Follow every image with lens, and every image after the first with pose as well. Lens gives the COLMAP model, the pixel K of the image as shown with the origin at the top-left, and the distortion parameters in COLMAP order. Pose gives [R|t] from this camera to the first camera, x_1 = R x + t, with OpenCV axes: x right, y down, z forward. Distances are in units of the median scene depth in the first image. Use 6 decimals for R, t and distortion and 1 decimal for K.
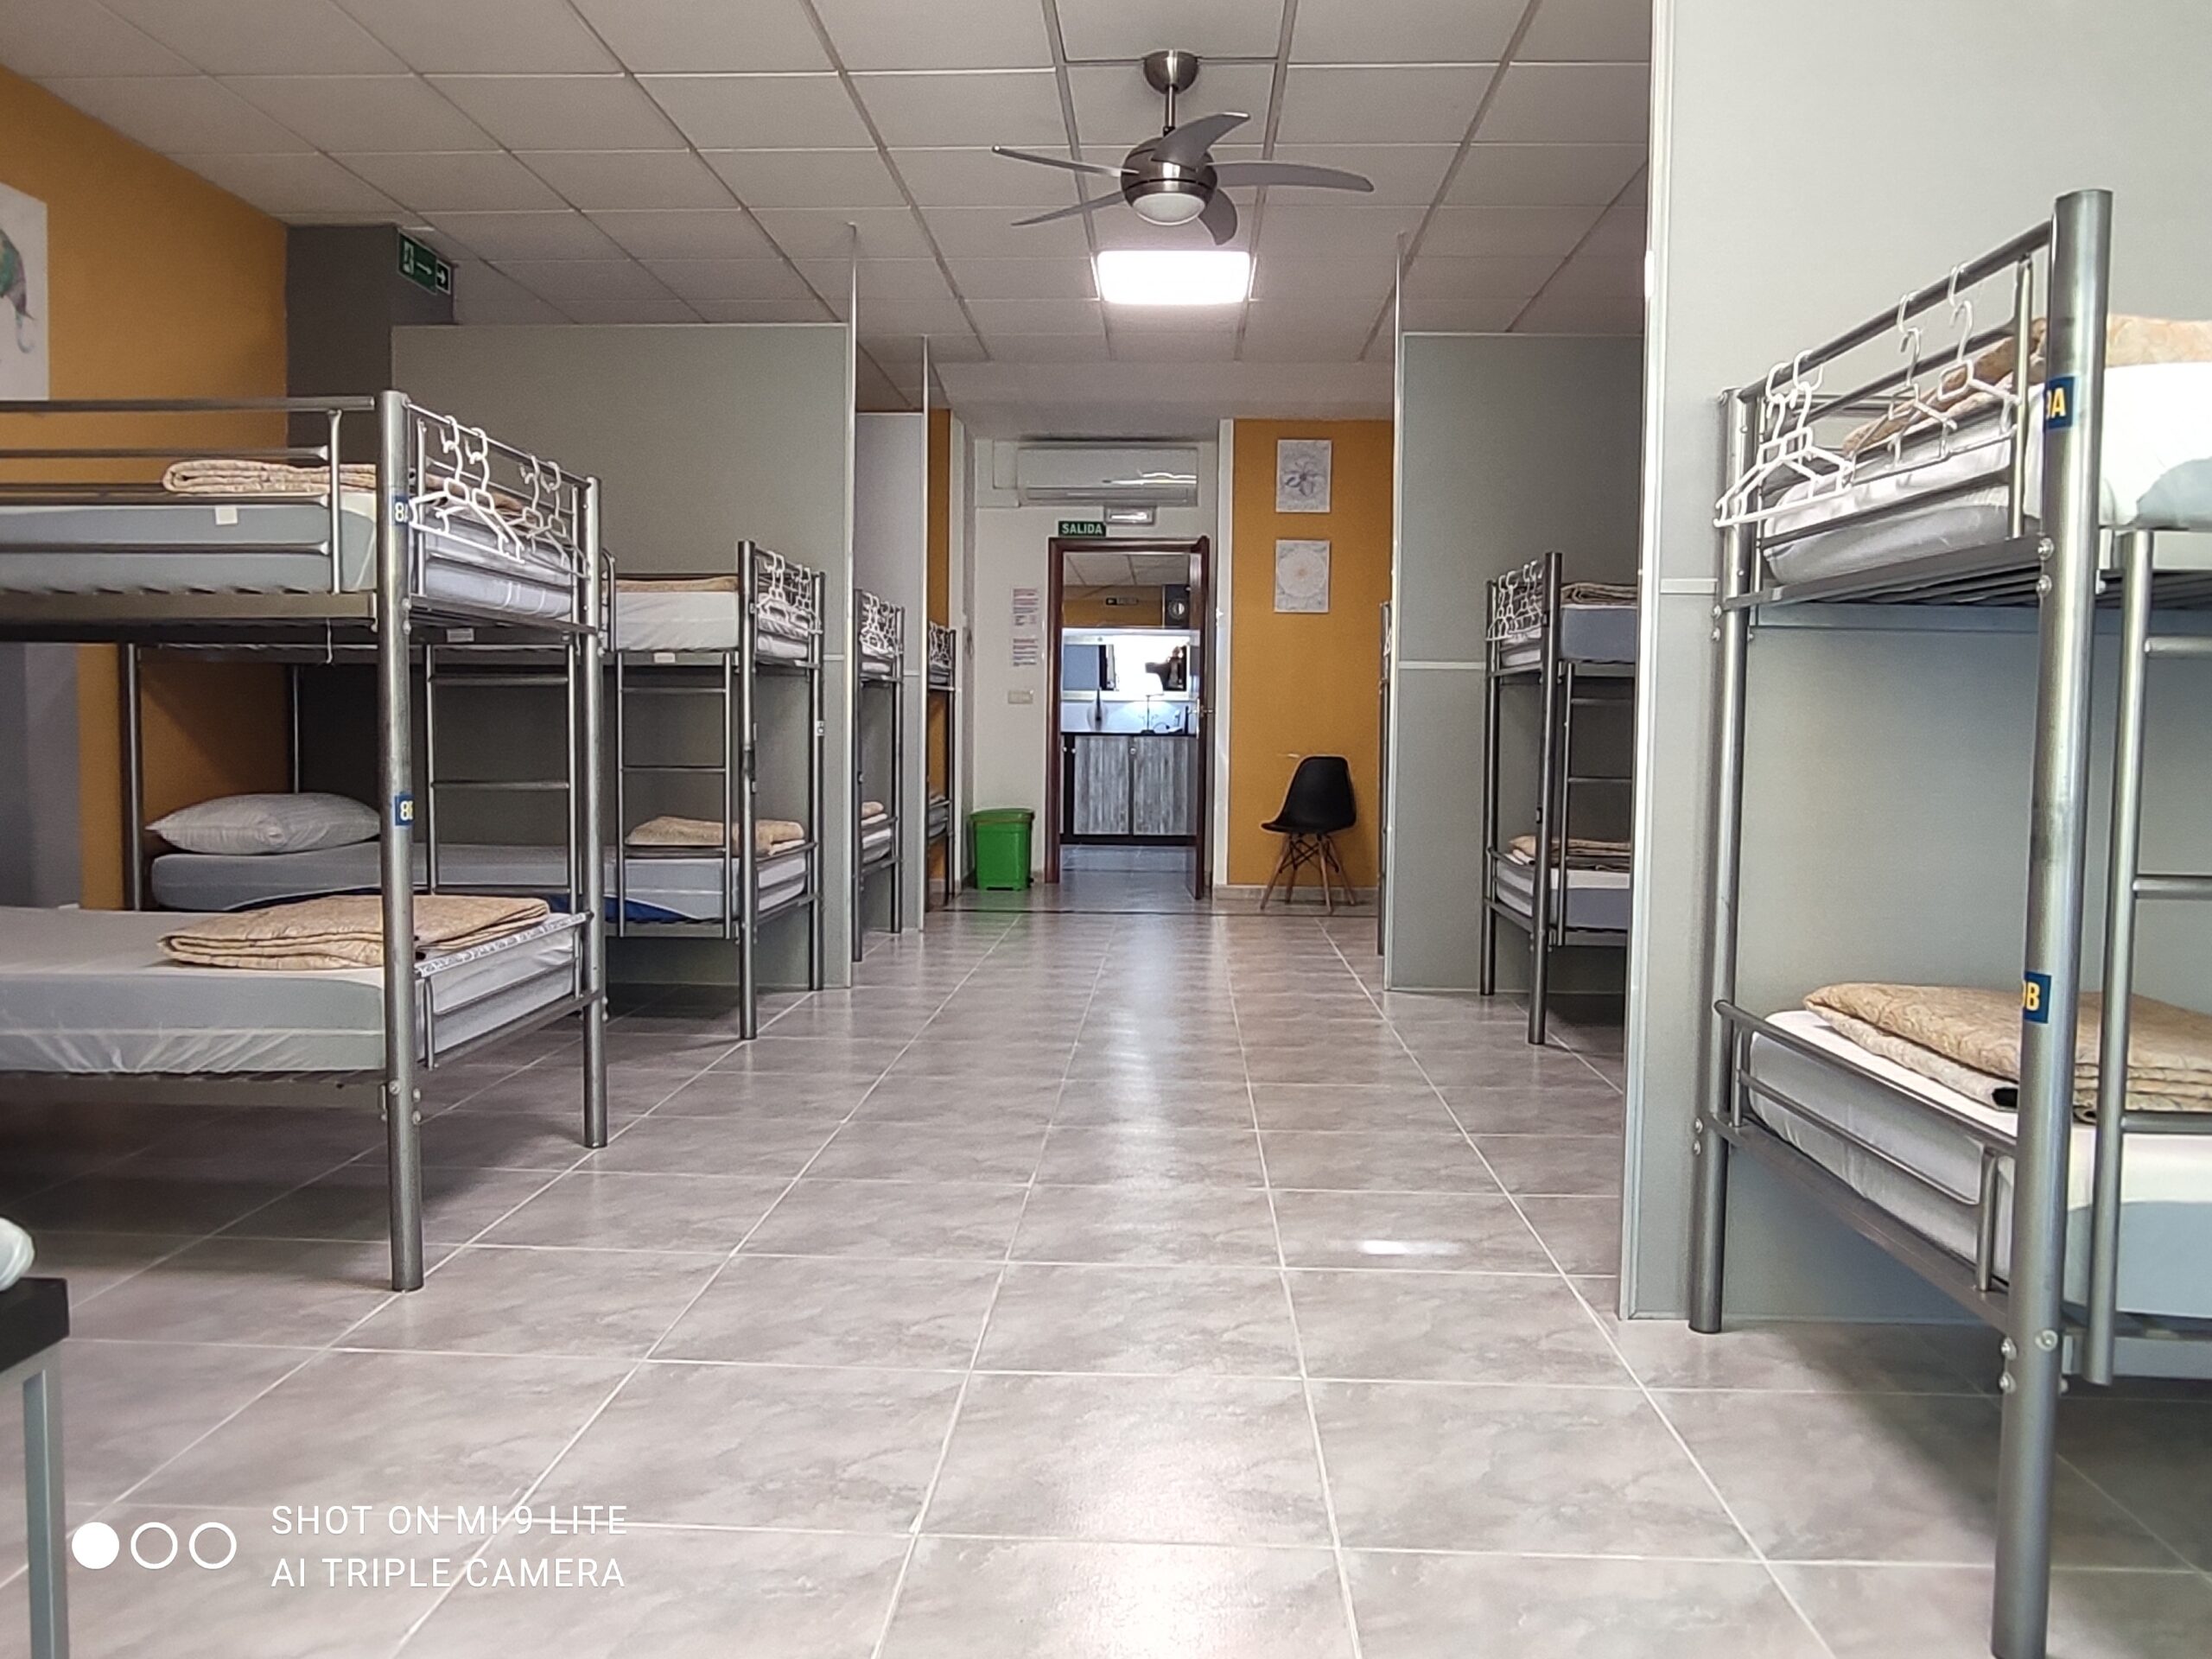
lens RADIAL K [[1631.6, 0, 1106.0], [0, 1631.6, 829.5], [0, 0, 1]] dist [-0.041544, 0.036890]
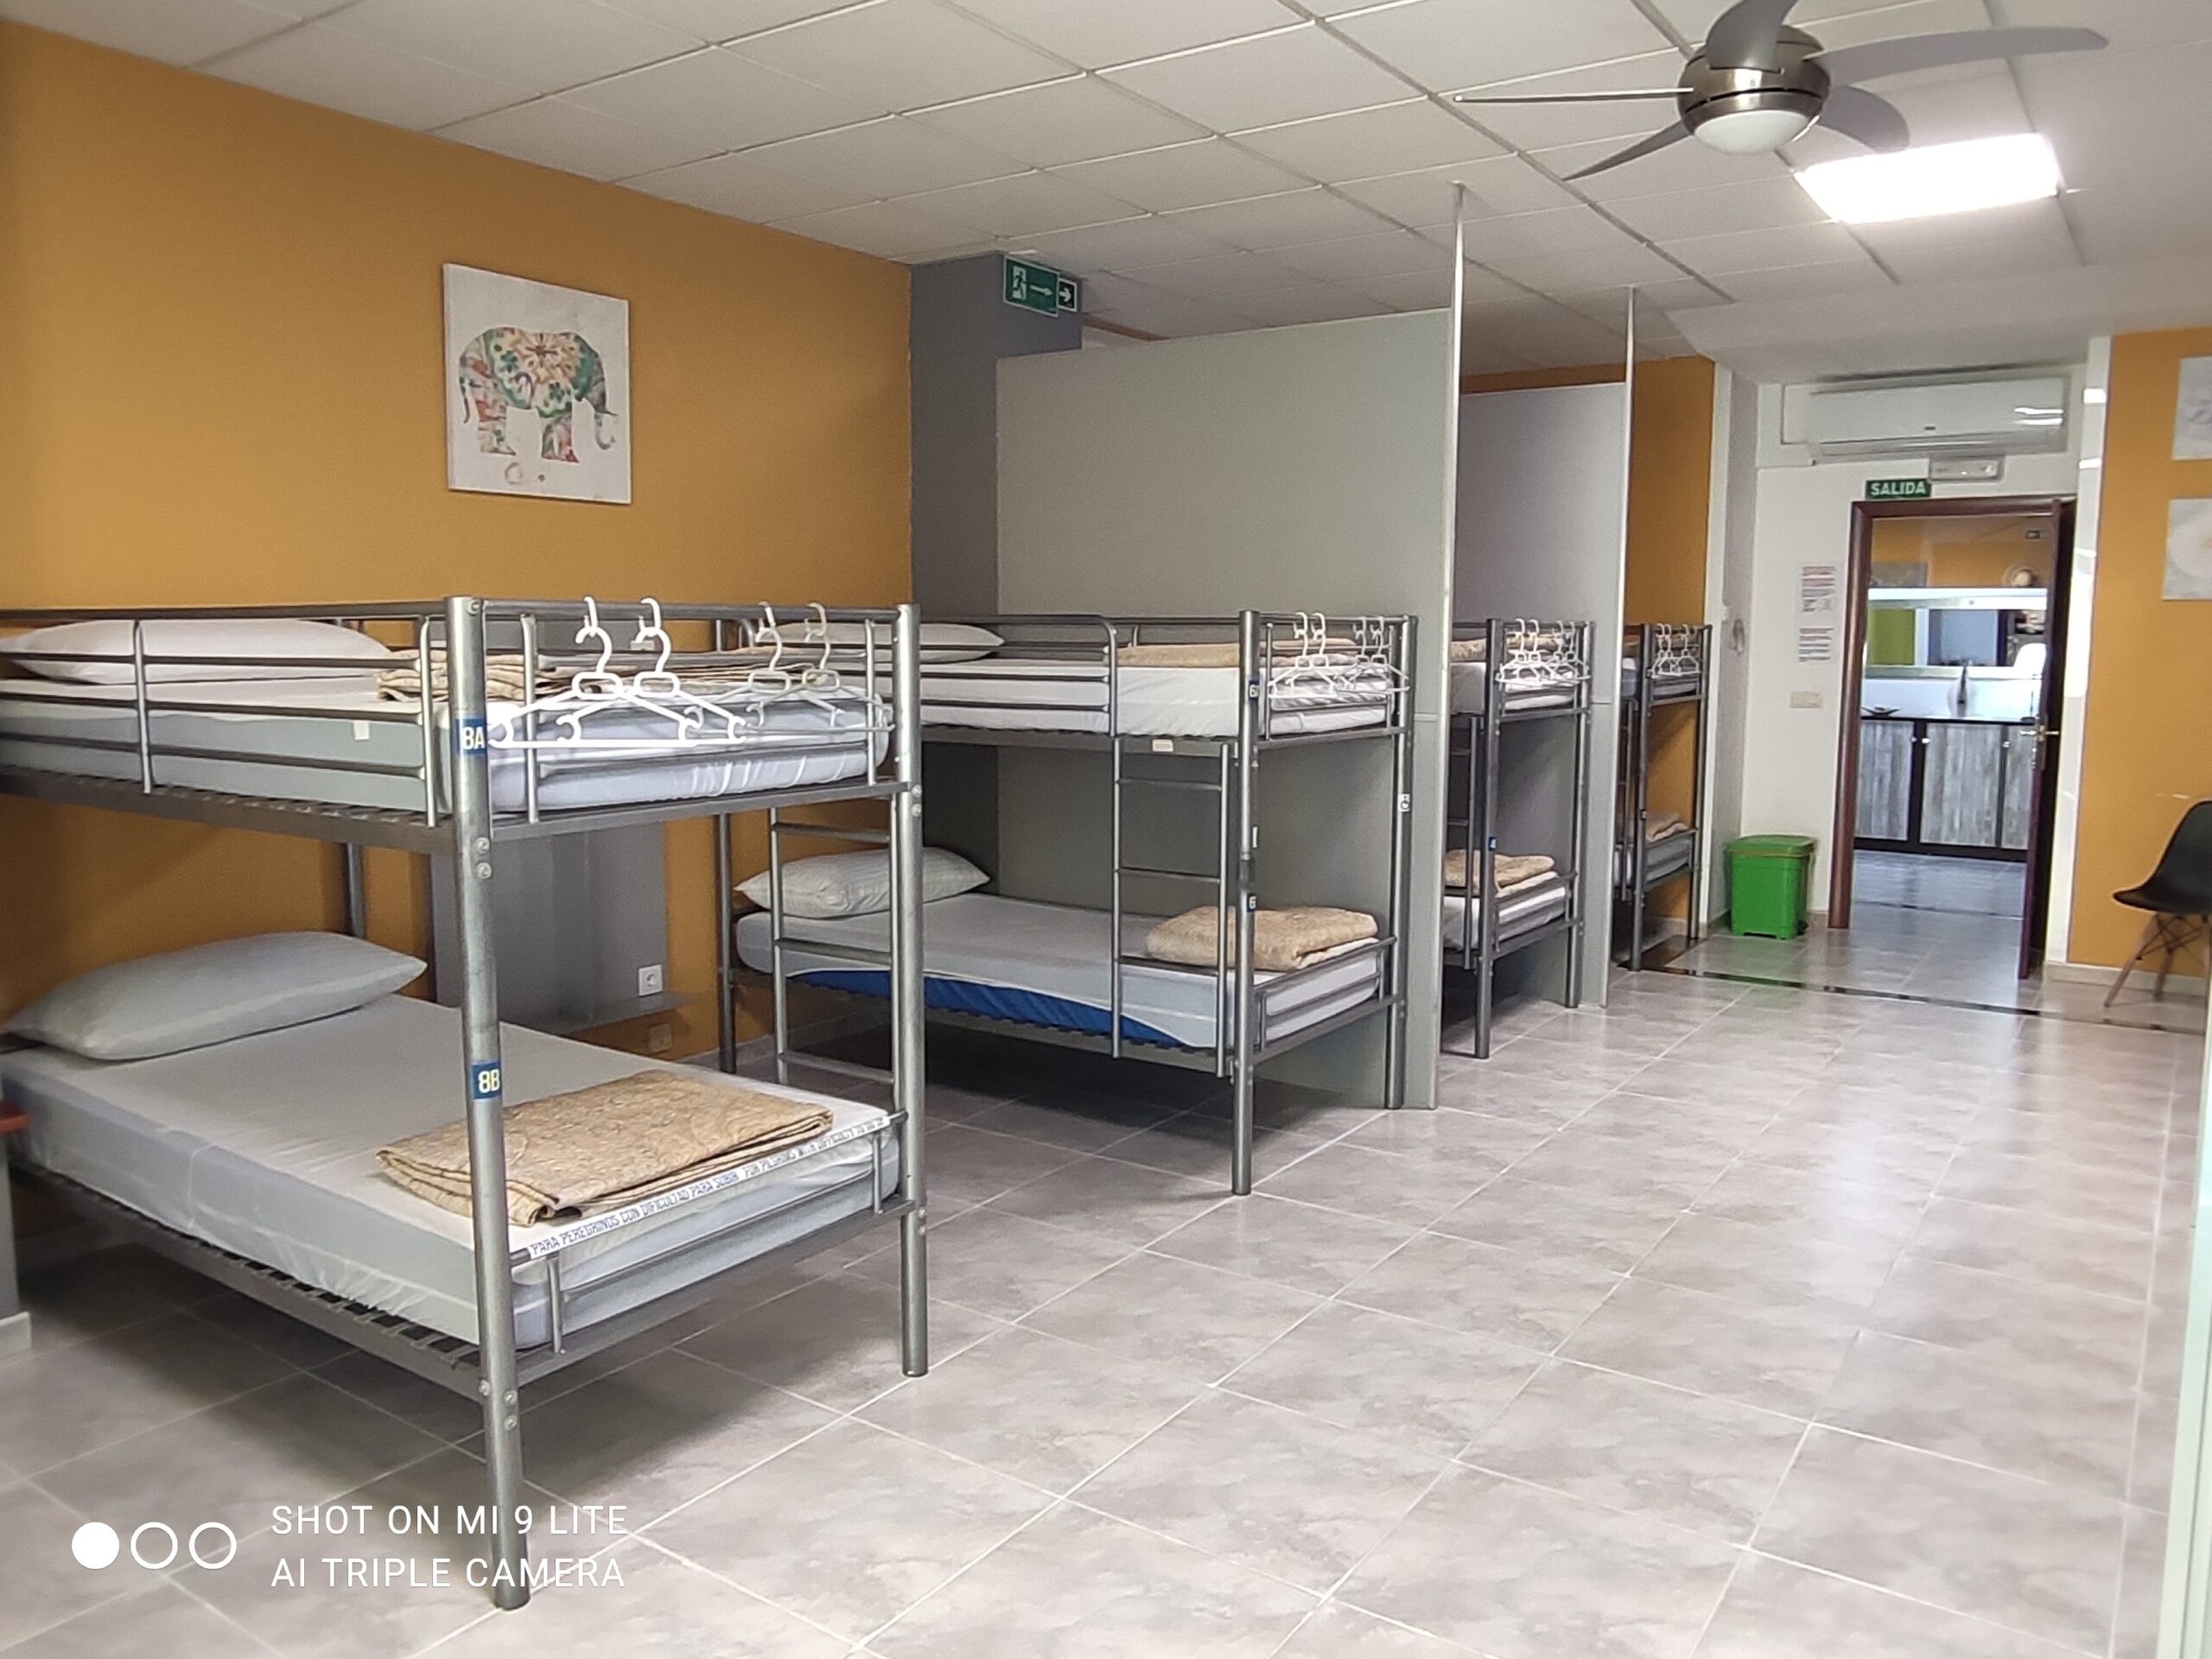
lens RADIAL K [[1631.6, 0, 1106.0], [0, 1631.6, 829.5], [0, 0, 1]] dist [-0.041544, 0.036890]
pose [[0.848252, 0.057503, -0.526462, 0.138379], [-0.028227, 0.997584, 0.063480, -0.099065], [0.528840, -0.038987, 0.847826, 0.212699]]
